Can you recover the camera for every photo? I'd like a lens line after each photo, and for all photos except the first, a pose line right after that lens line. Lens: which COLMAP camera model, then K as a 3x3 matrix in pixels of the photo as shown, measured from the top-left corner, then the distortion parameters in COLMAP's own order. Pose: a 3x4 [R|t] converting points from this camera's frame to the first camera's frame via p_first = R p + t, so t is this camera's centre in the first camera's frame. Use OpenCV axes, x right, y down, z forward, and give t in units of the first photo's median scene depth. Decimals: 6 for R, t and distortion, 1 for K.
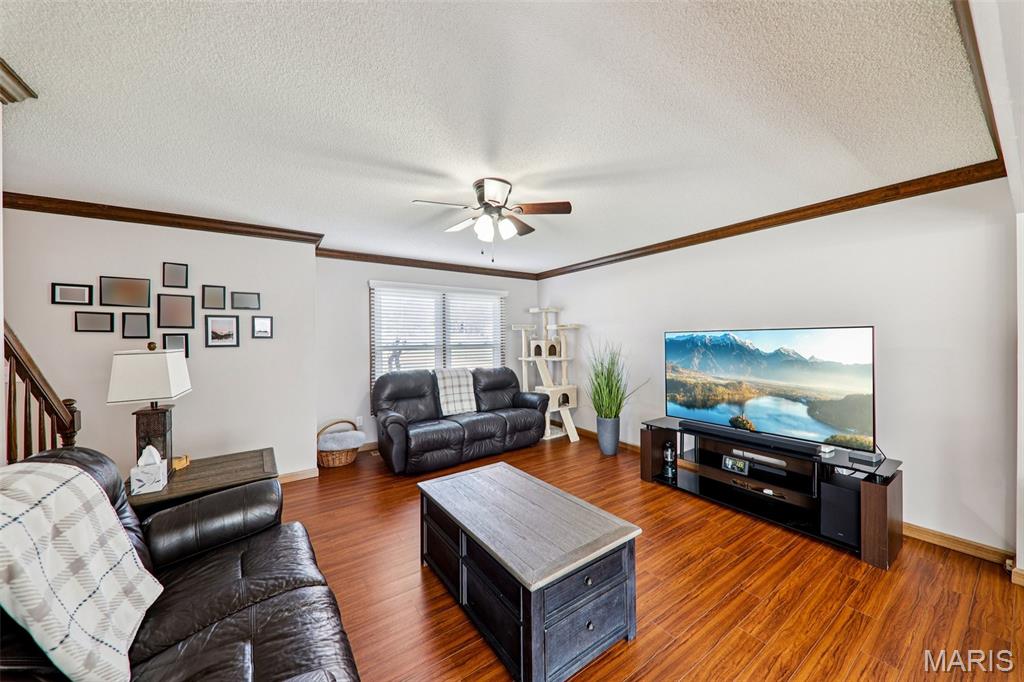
lens RADIAL K [[355.1, 0, 509.7], [0, 355.1, 337.4], [0, 0, 1]] dist [0.007904, -0.005237]
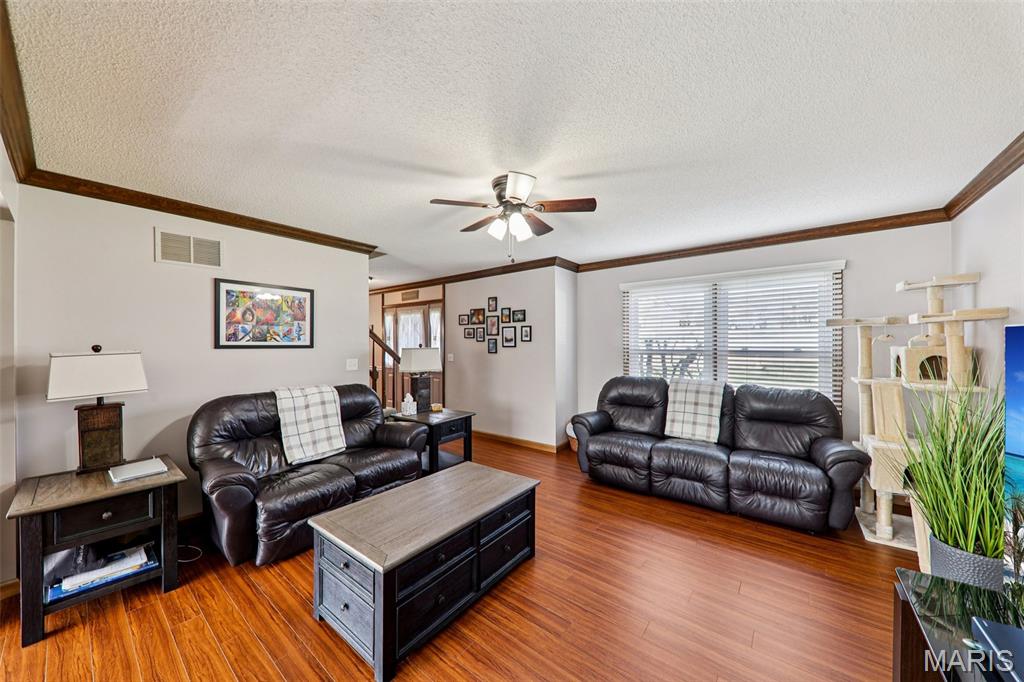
lens RADIAL K [[355.1, 0, 509.7], [0, 355.1, 341.4], [0, 0, 1]] dist [0.007904, -0.005237]
pose [[0.299037, 0.003405, -0.954235, 0.500214], [0.003837, 0.999981, 0.004771, -0.003801], [0.954234, -0.005088, 0.299019, 0.408062]]
